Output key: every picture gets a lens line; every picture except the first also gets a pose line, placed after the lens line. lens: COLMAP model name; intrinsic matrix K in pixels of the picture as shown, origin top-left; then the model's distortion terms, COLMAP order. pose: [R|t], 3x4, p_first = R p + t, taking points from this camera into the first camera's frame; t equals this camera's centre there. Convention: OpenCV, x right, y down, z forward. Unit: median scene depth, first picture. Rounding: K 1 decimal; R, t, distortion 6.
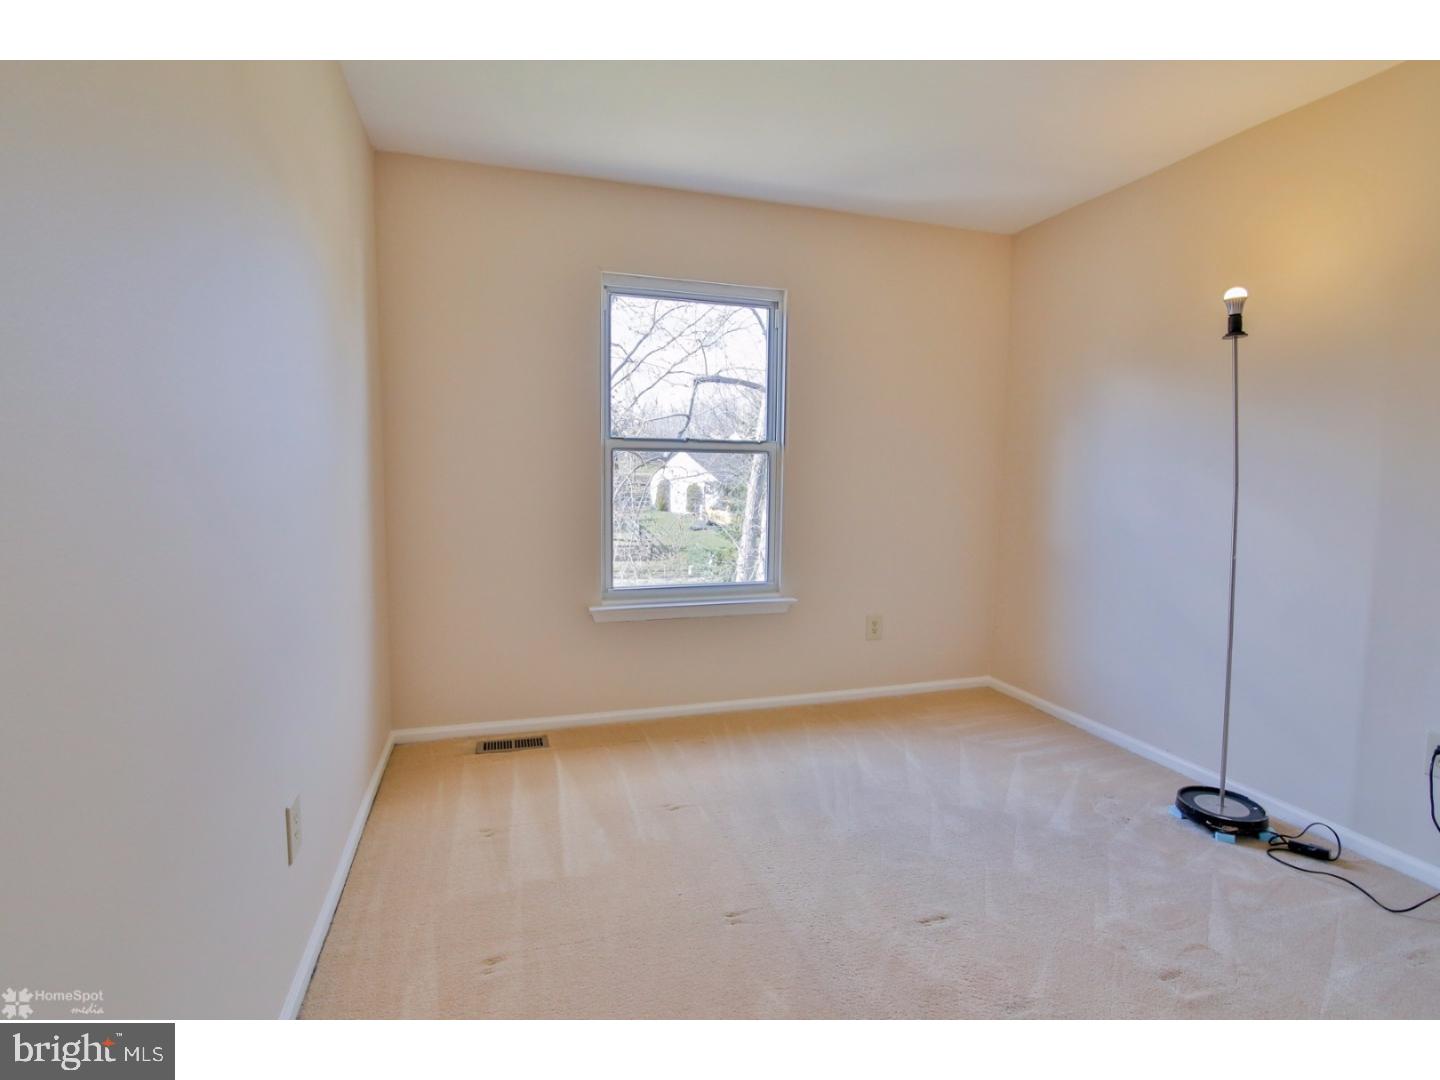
lens RADIAL K [[652.5, 0, 719.0], [0, 652.5, 527.4], [0, 0, 1]] dist [-0.001906, -0.000031]
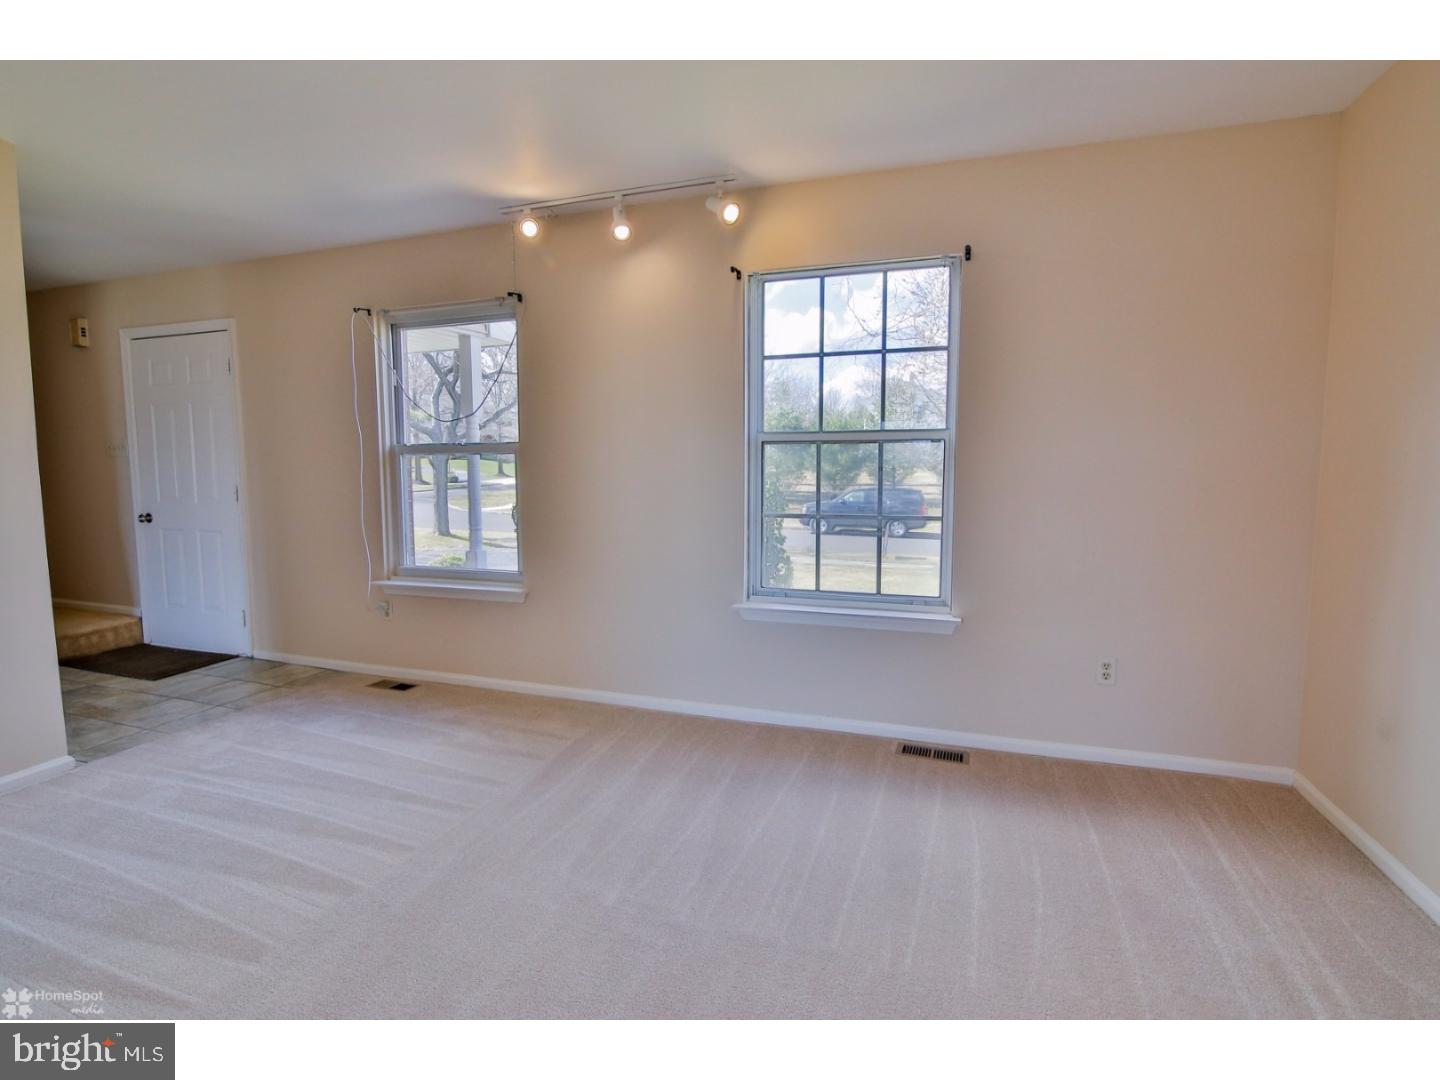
lens RADIAL K [[700.7, 0, 717.8], [0, 700.7, 548.0], [0, 0, 1]] dist [-0.019076, -0.001475]
pose [[0.798626, 0.056259, -0.599192, 0.386441], [-0.036108, 0.998307, 0.045607, -0.008861], [0.600744, -0.014787, 0.799305, 0.106141]]
